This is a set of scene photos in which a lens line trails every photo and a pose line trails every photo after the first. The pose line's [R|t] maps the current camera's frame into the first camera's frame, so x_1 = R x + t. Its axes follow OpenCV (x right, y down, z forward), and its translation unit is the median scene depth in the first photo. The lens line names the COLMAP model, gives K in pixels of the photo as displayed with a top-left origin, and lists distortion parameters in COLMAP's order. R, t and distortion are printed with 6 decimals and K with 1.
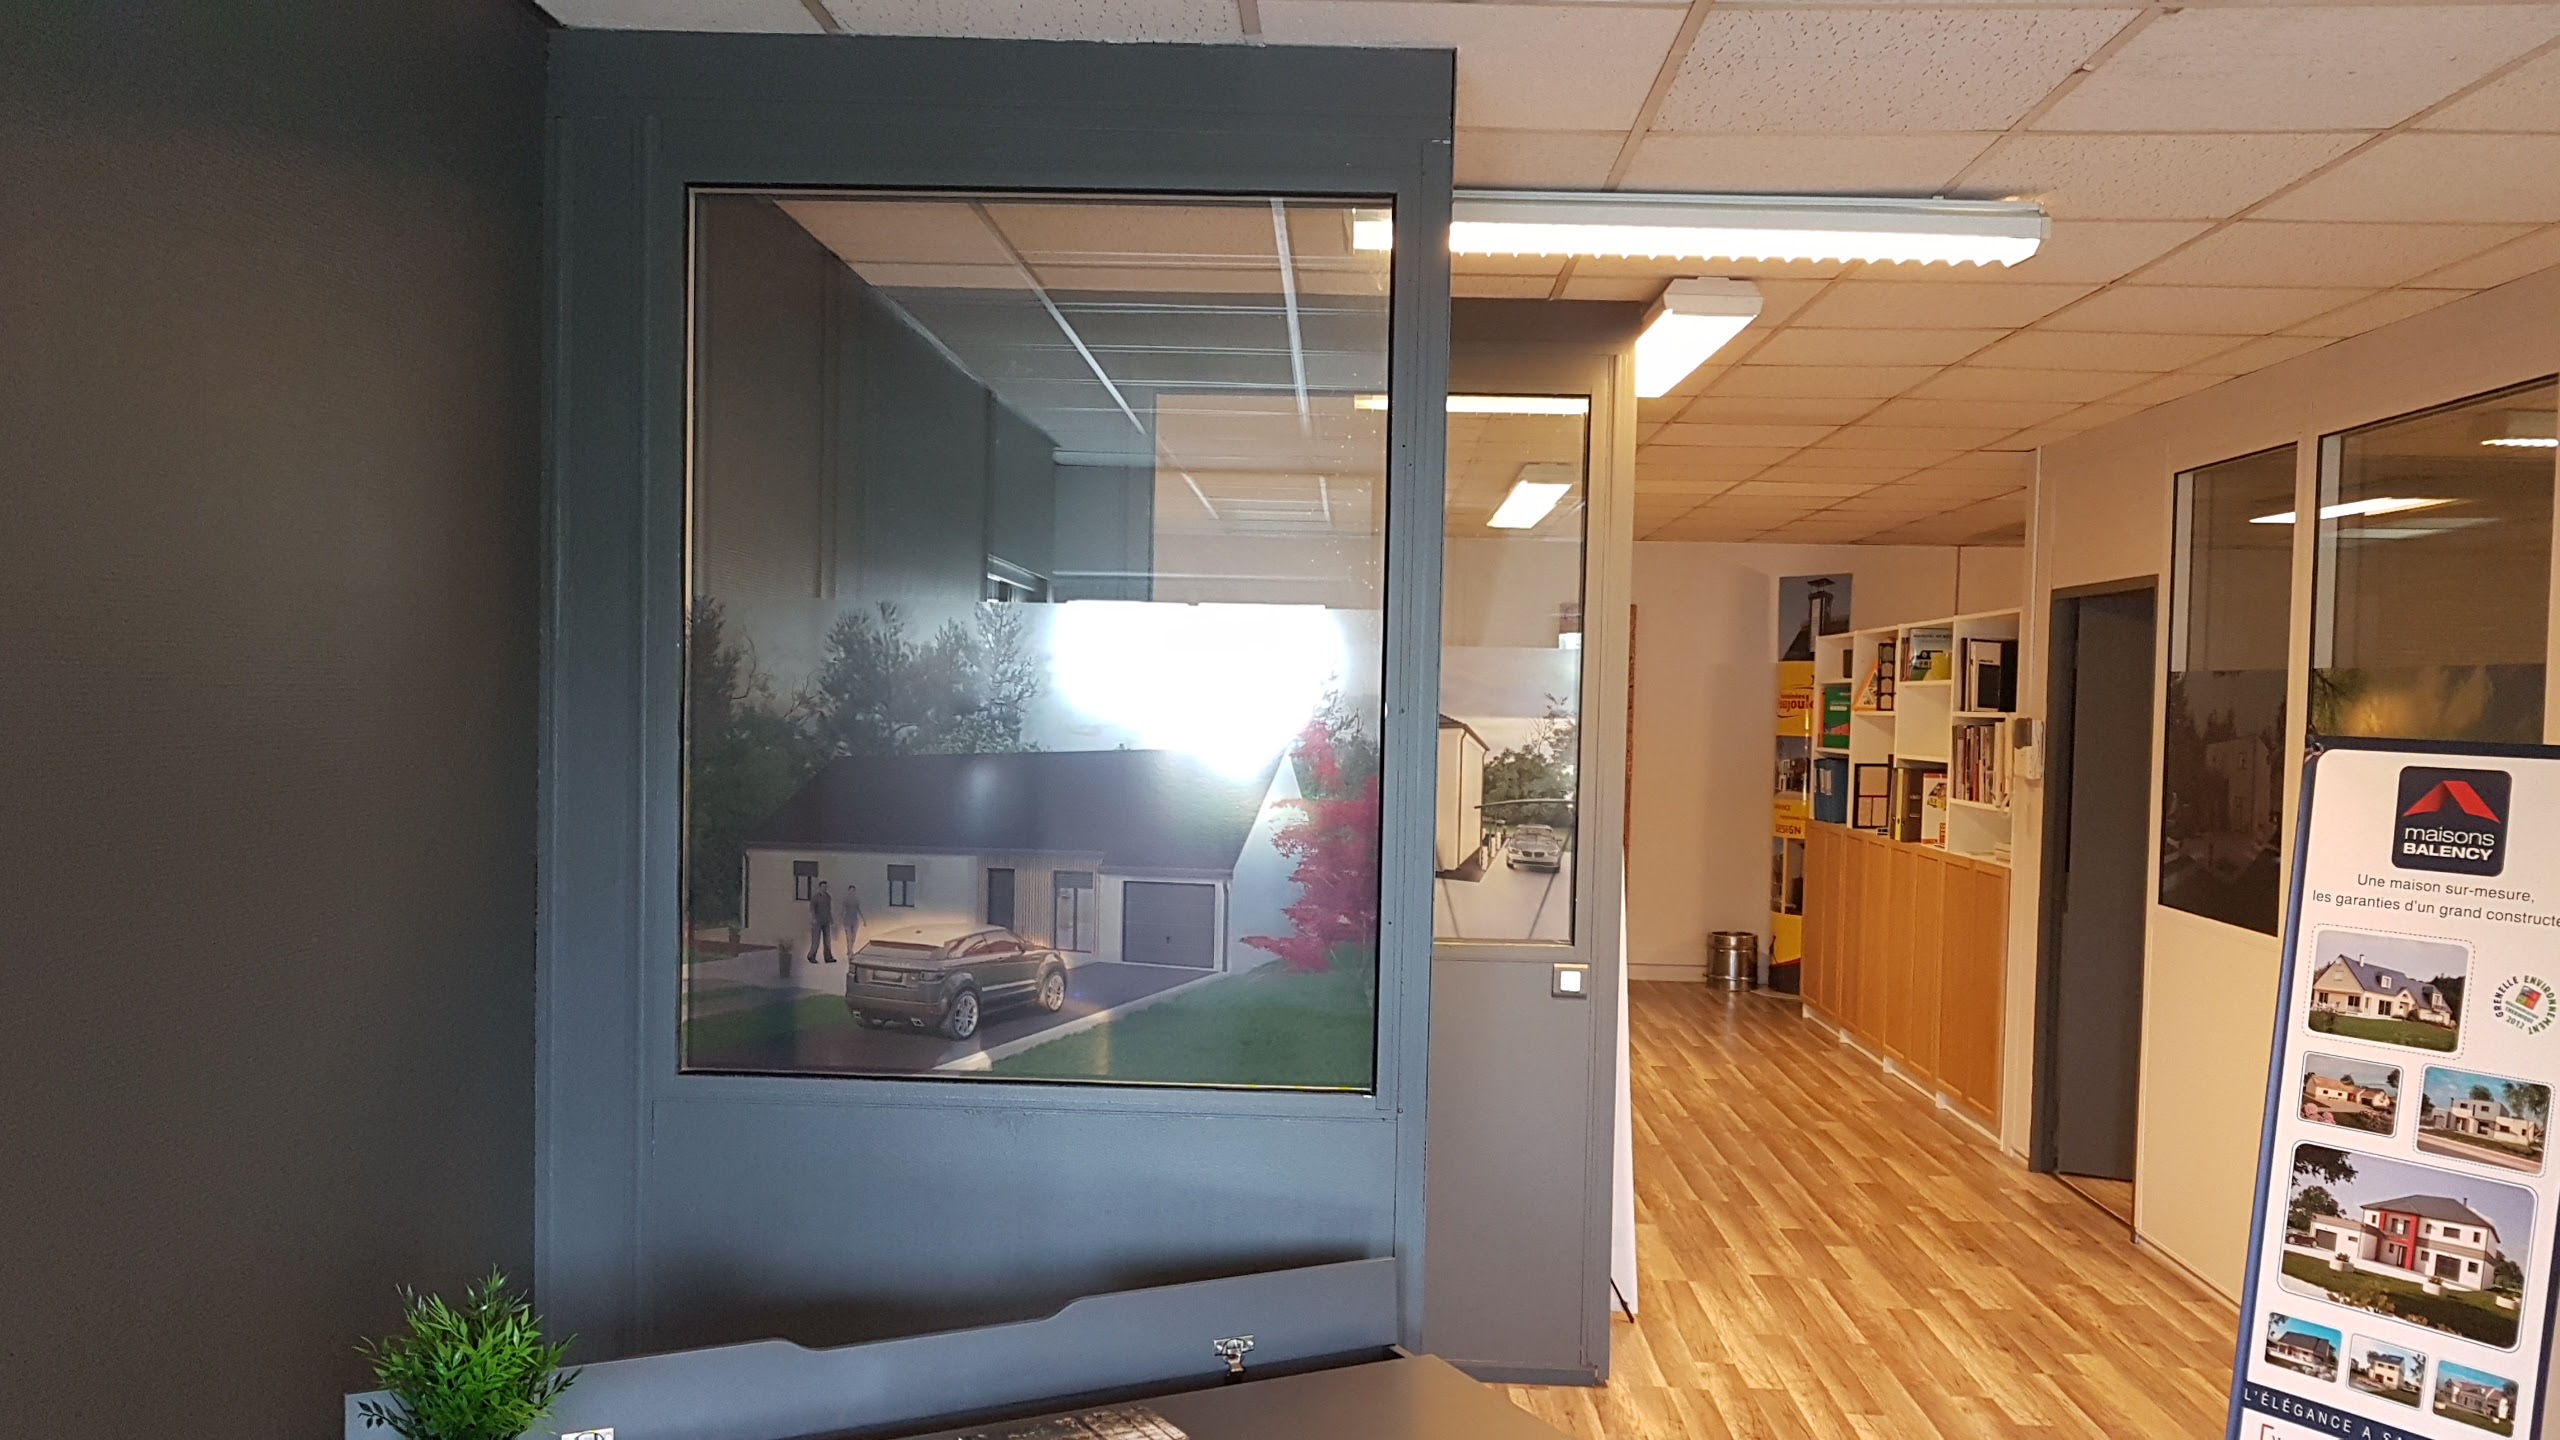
lens RADIAL K [[1987.5, 0, 1272.6], [0, 1987.5, 735.9], [0, 0, 1]] dist [-0.009147, 0.006765]
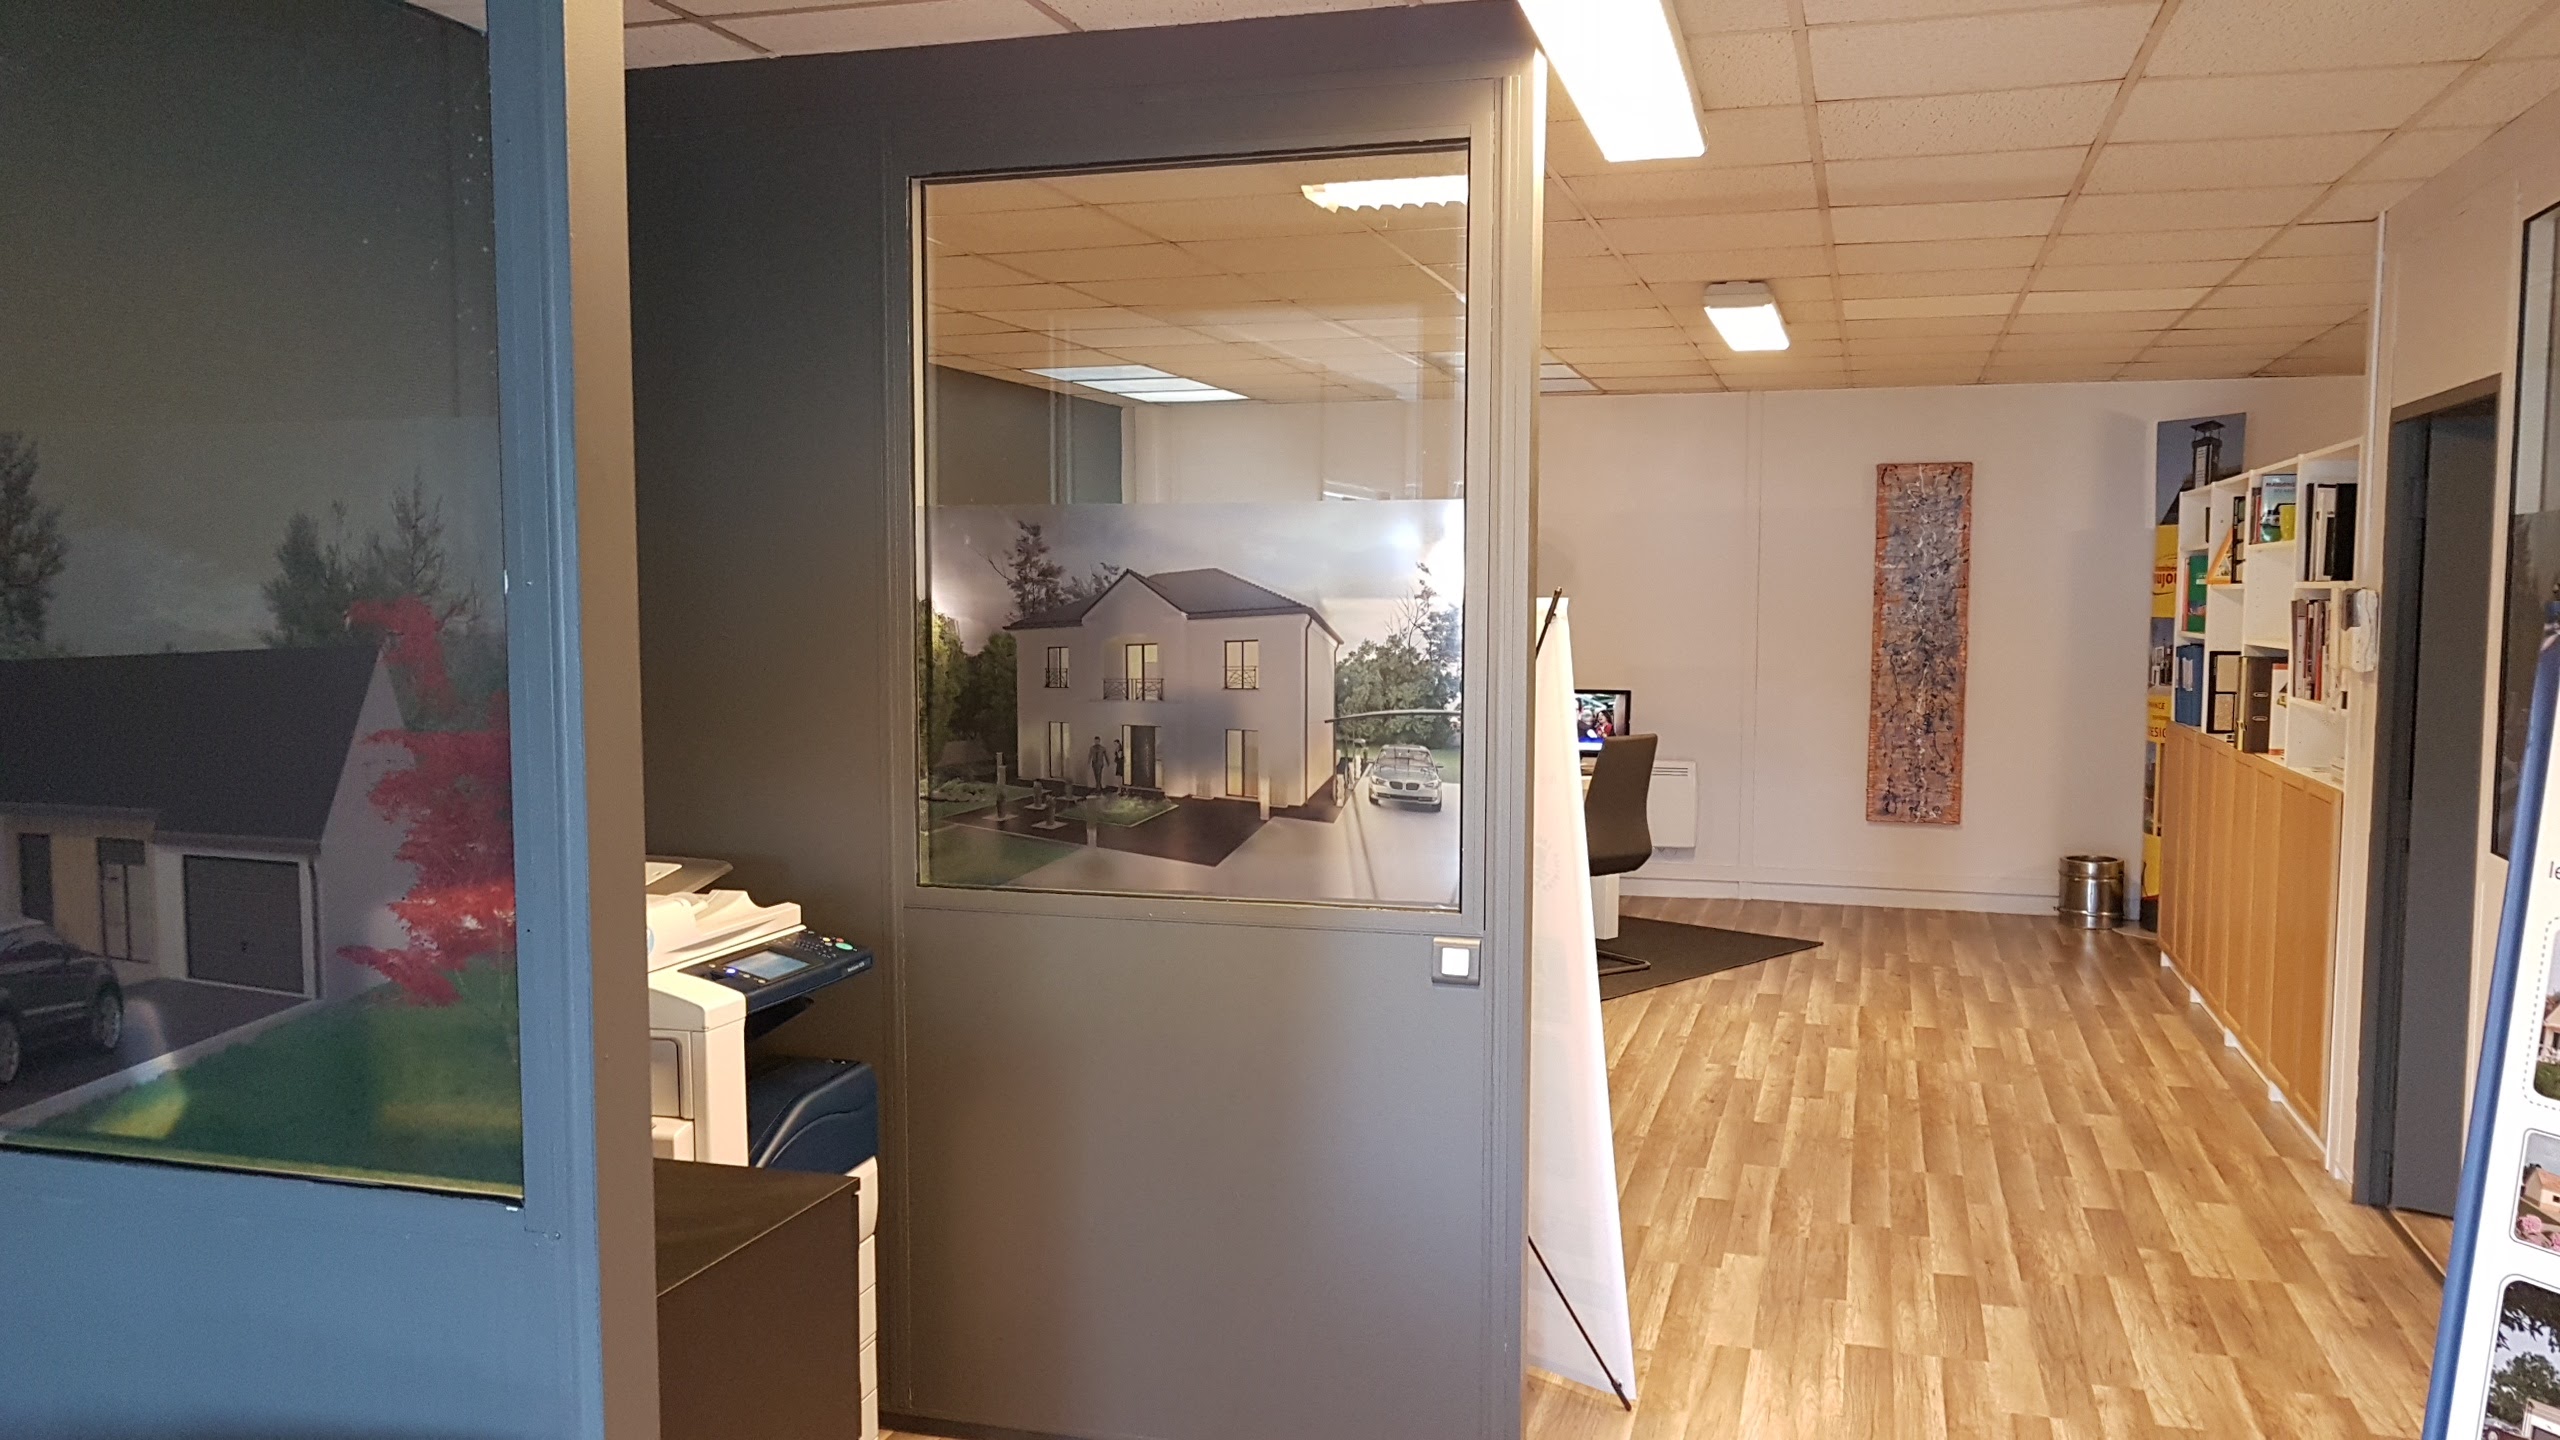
lens RADIAL K [[1987.5, 0, 1272.6], [0, 1987.5, 735.9], [0, 0, 1]] dist [-0.009147, 0.006765]
pose [[0.967238, -0.001236, -0.253868, 0.158484], [0.014597, 0.998605, 0.050752, 0.002314], [0.253451, -0.052795, 0.965906, 0.171349]]
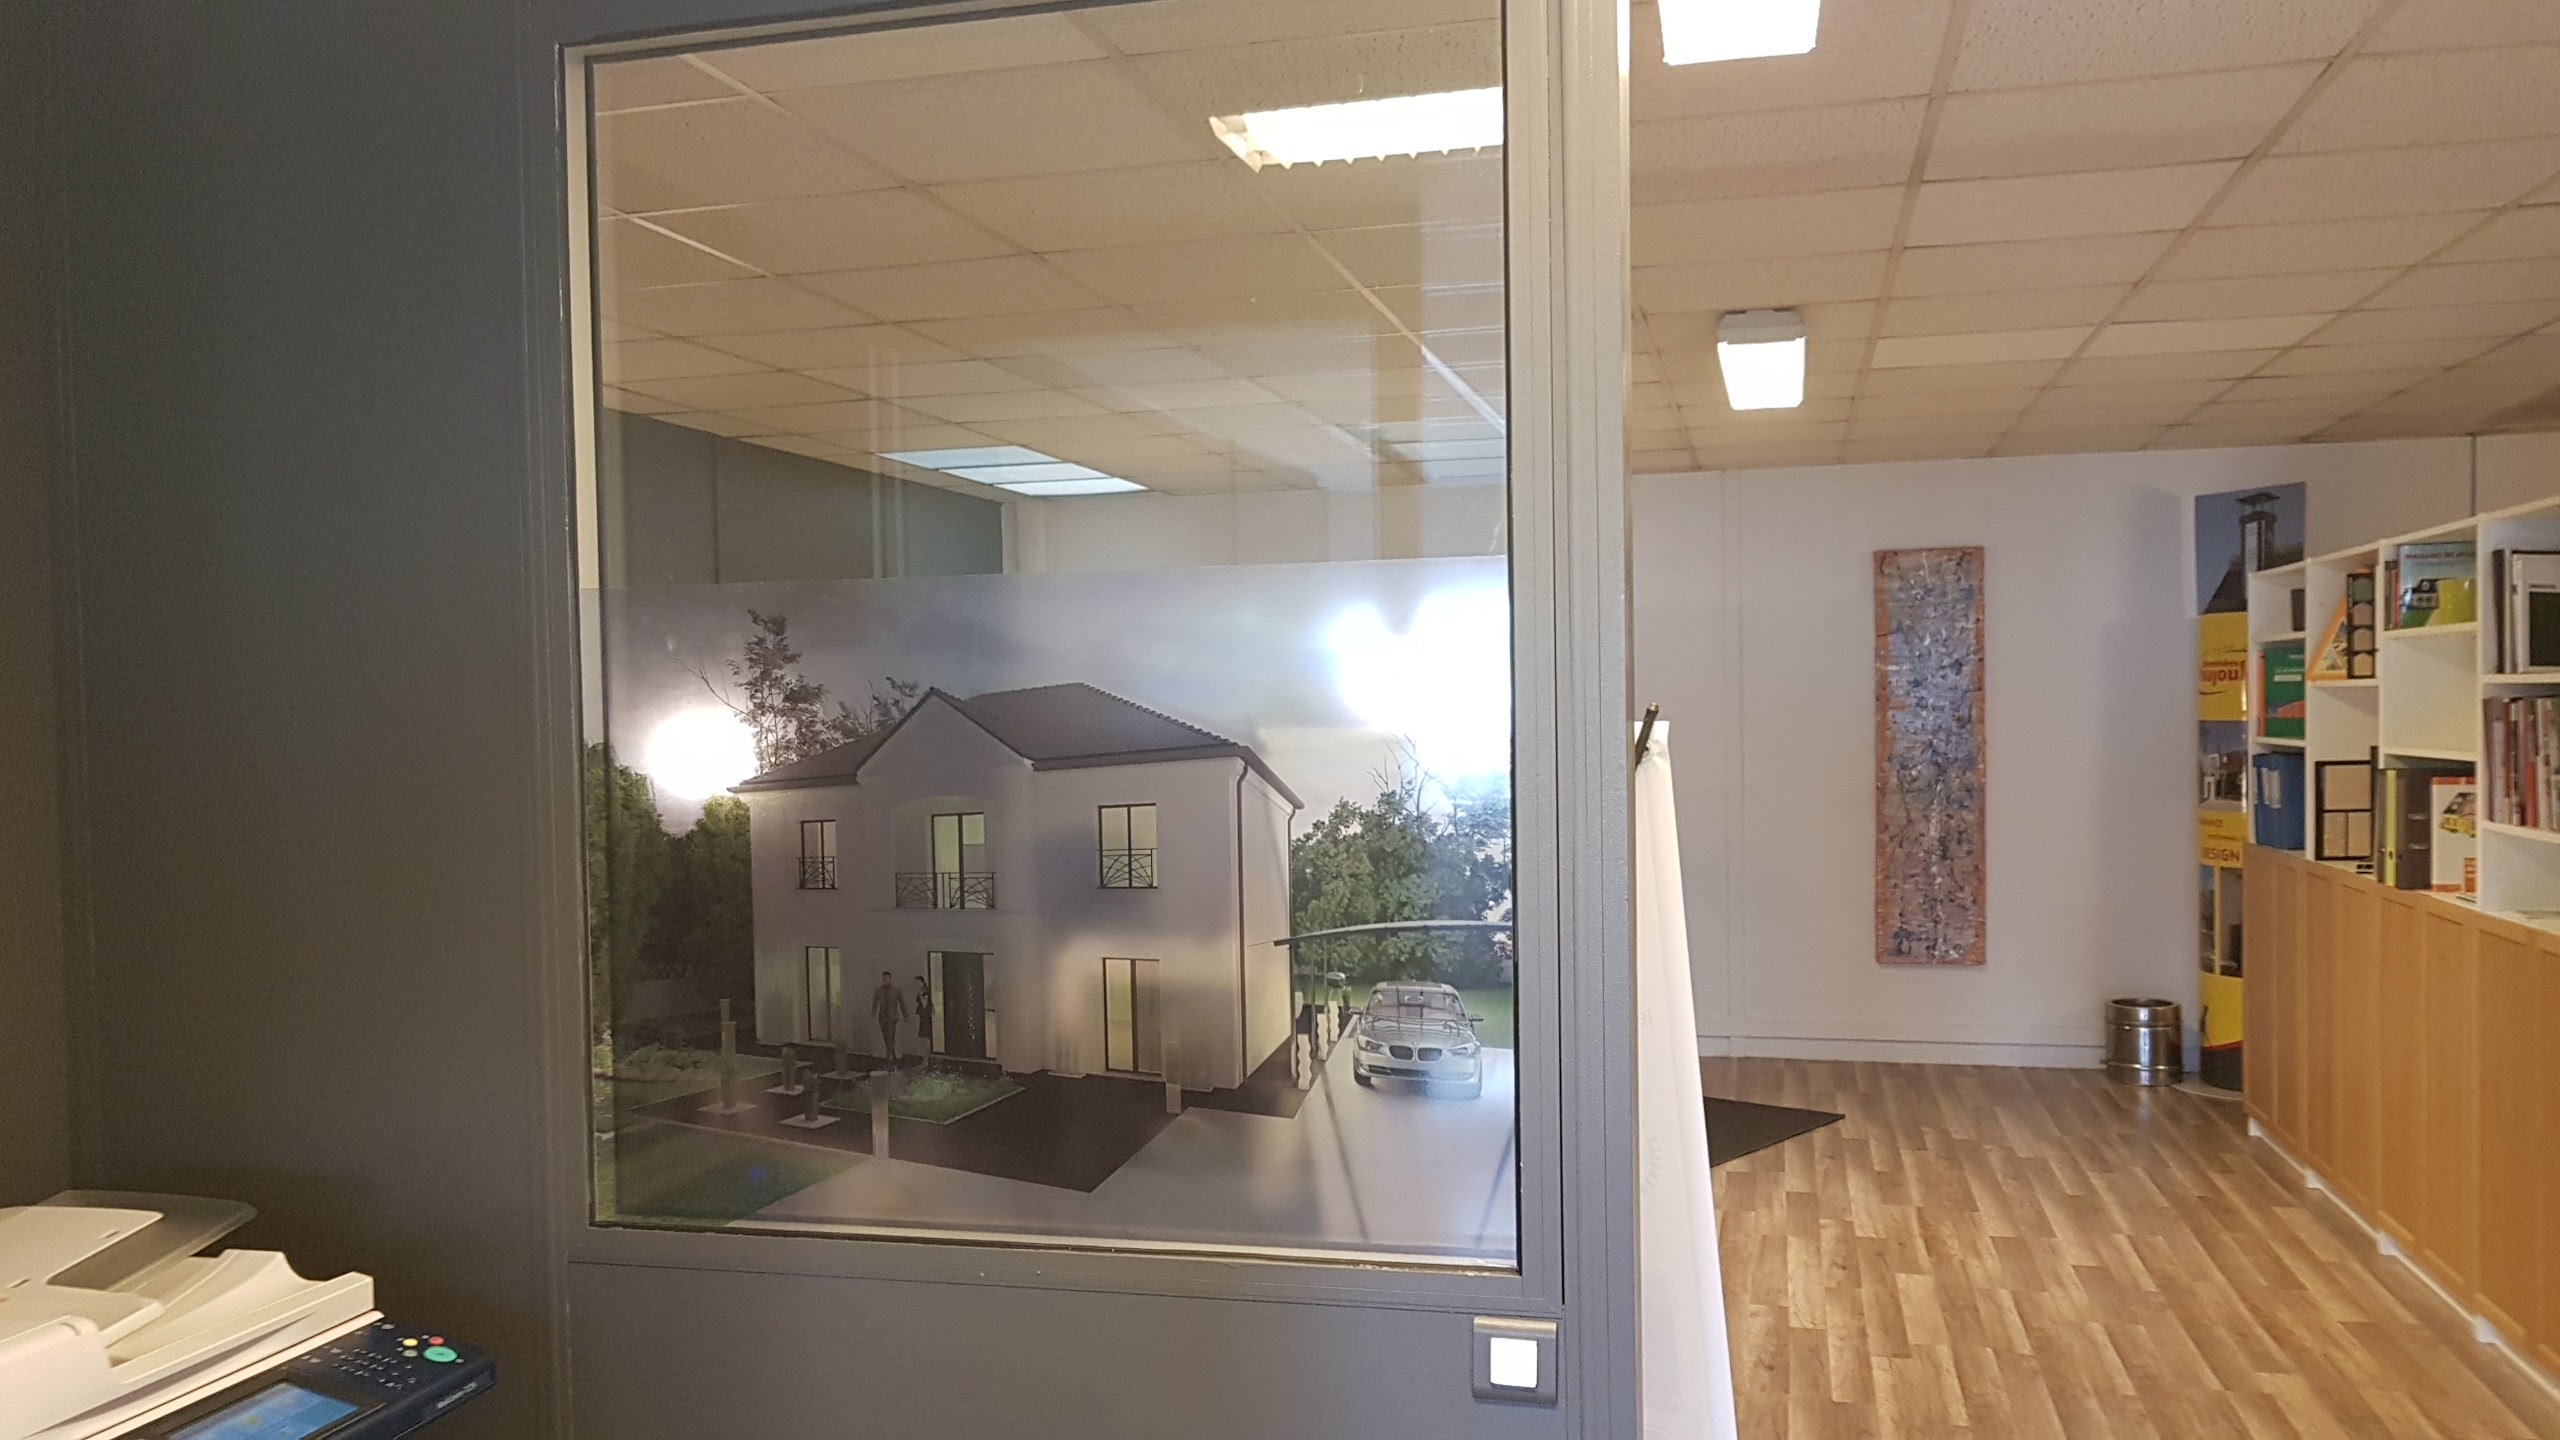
lens RADIAL K [[1987.5, 0, 1272.6], [0, 1987.5, 735.9], [0, 0, 1]] dist [-0.009147, 0.006765]
pose [[0.977356, -0.035810, -0.208551, 0.112800], [0.035338, 0.999357, -0.005992, -0.003235], [0.208631, -0.001513, 0.977993, 0.346766]]
